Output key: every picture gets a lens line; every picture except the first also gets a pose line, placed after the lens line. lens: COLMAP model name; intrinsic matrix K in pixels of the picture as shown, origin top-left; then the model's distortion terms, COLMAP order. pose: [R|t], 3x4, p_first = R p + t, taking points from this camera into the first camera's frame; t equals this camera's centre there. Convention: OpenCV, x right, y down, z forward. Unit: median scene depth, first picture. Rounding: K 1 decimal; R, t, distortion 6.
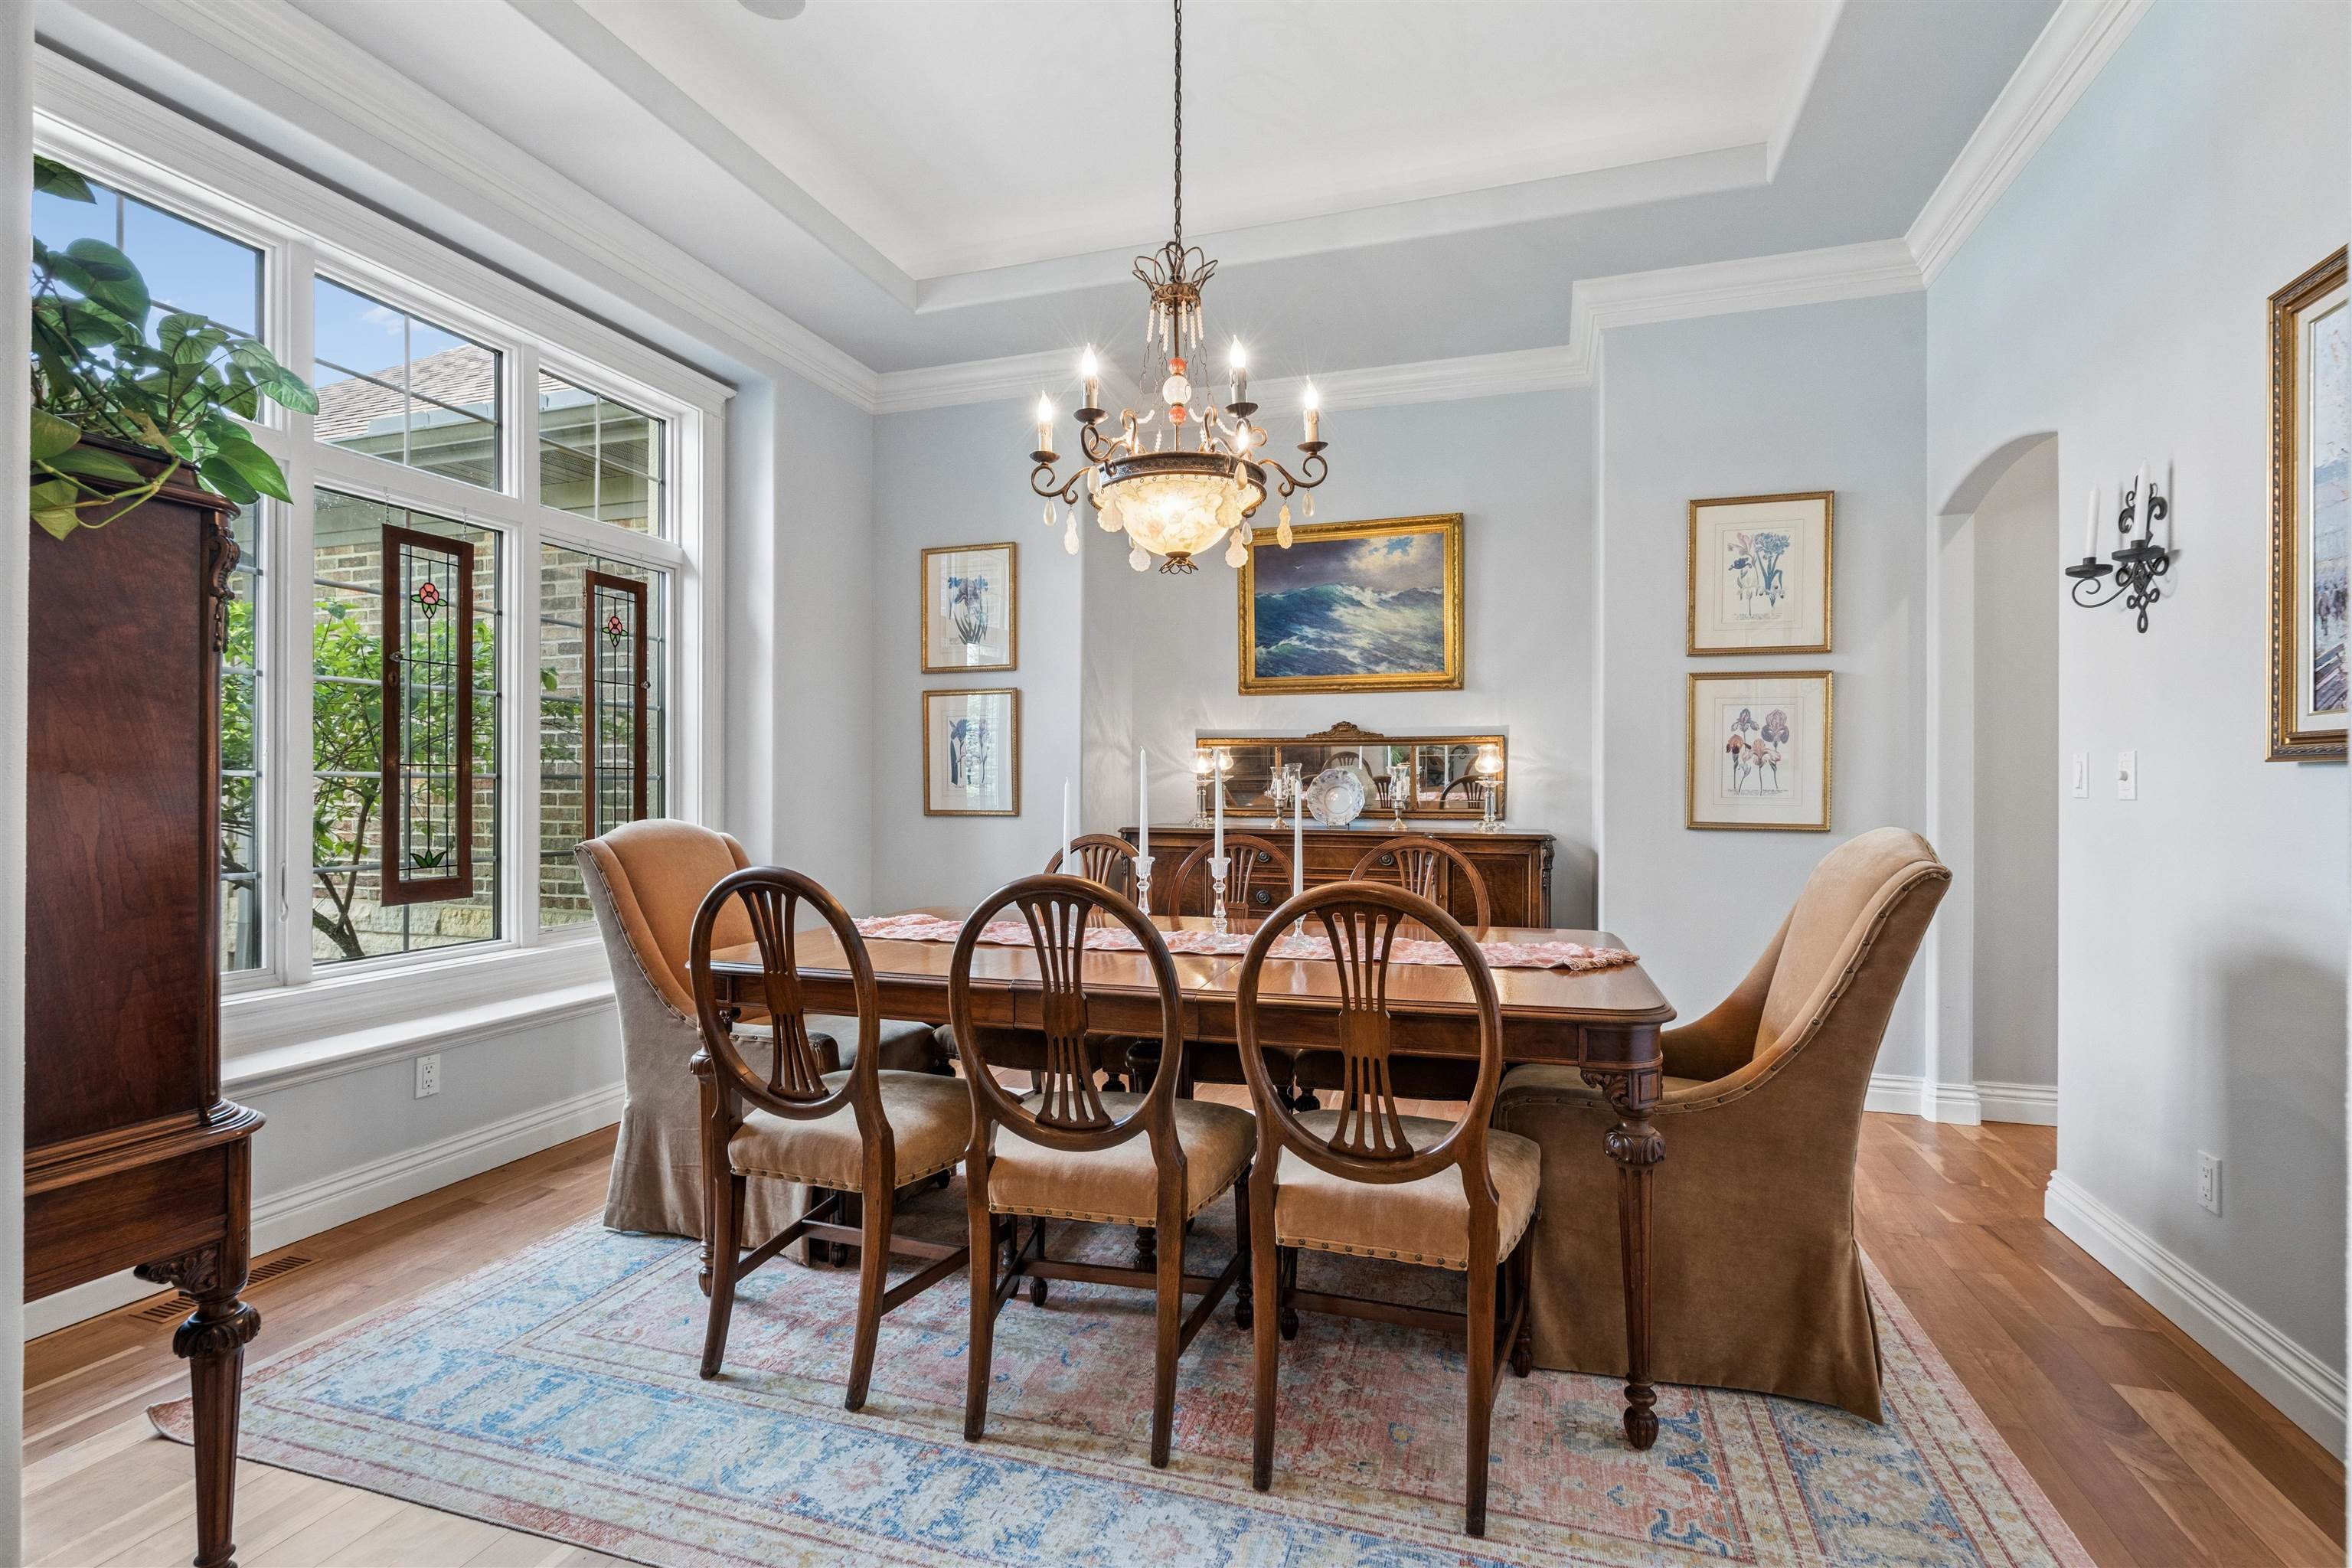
lens RADIAL K [[1063.1, 0, 1191.2], [0, 1063.1, 782.7], [0, 0, 1]] dist [-0.005435, 0.000758]
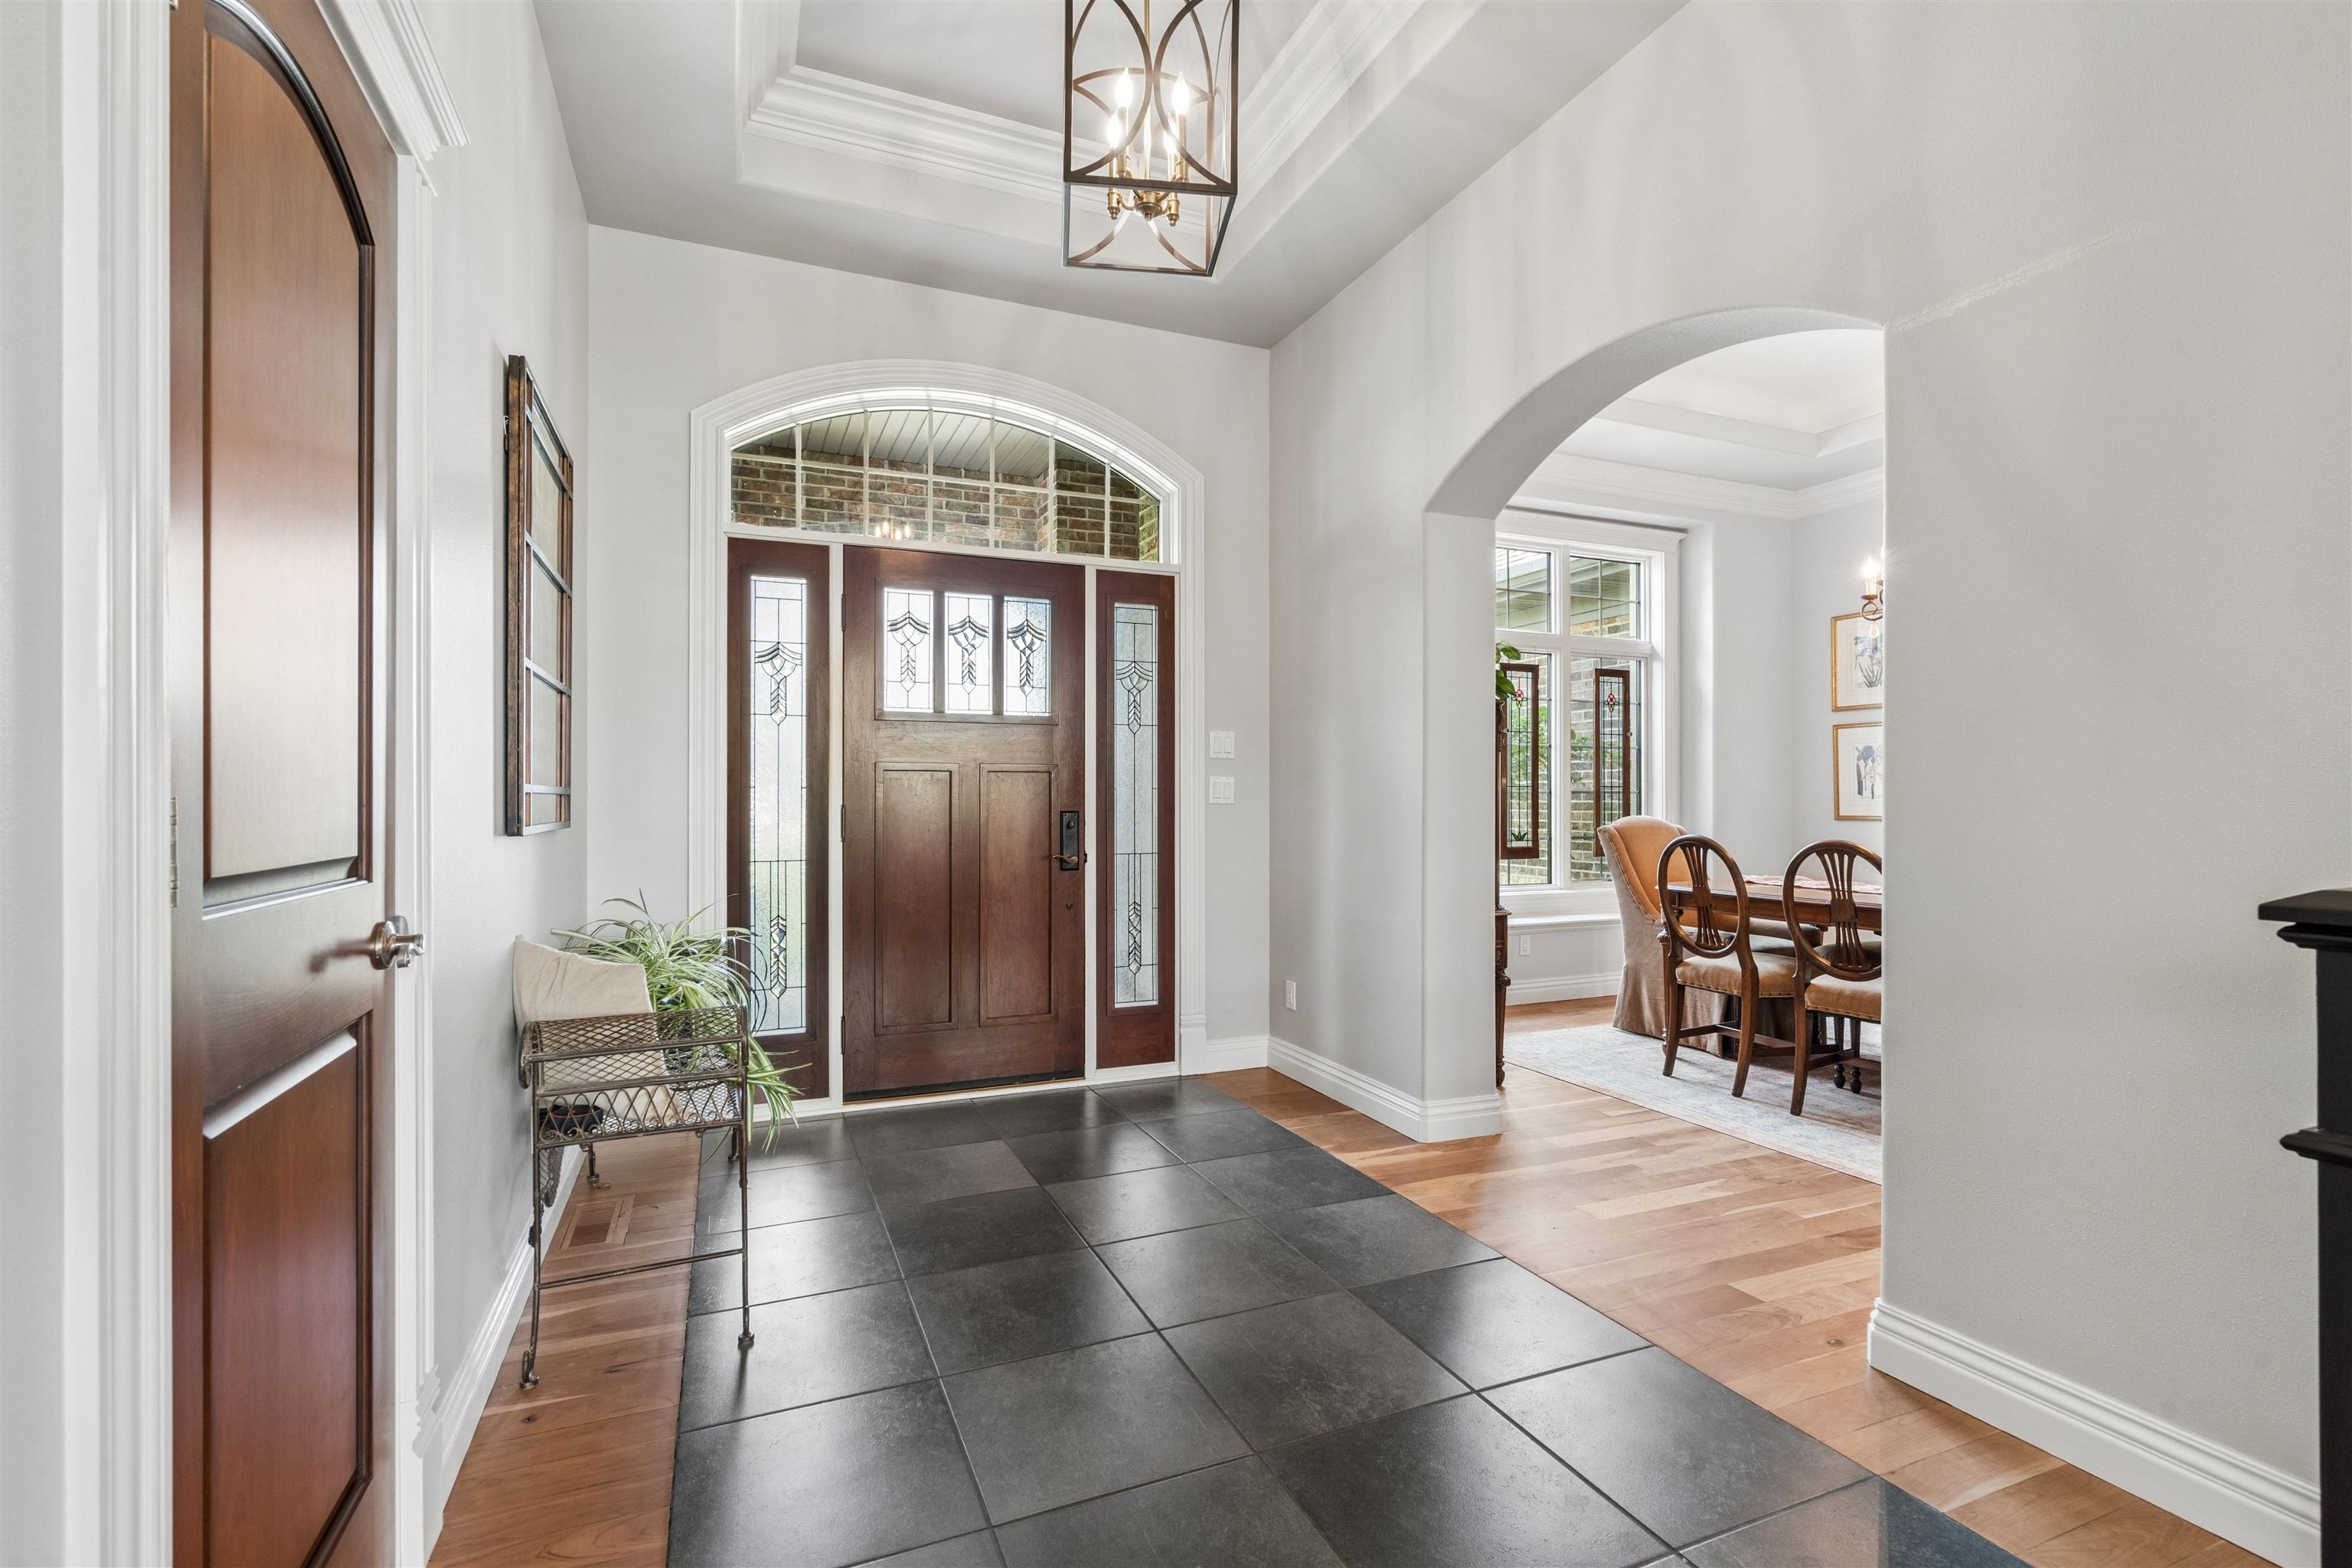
lens RADIAL K [[1063.1, 0, 1184.4], [0, 1063.1, 780.4], [0, 0, 1]] dist [-0.005435, 0.000758]
pose [[0.650795, -0.012251, -0.759155, 0.328333], [0.001175, 0.999885, -0.015128, 0.001557], [0.759252, 0.008954, 0.650735, -0.685668]]
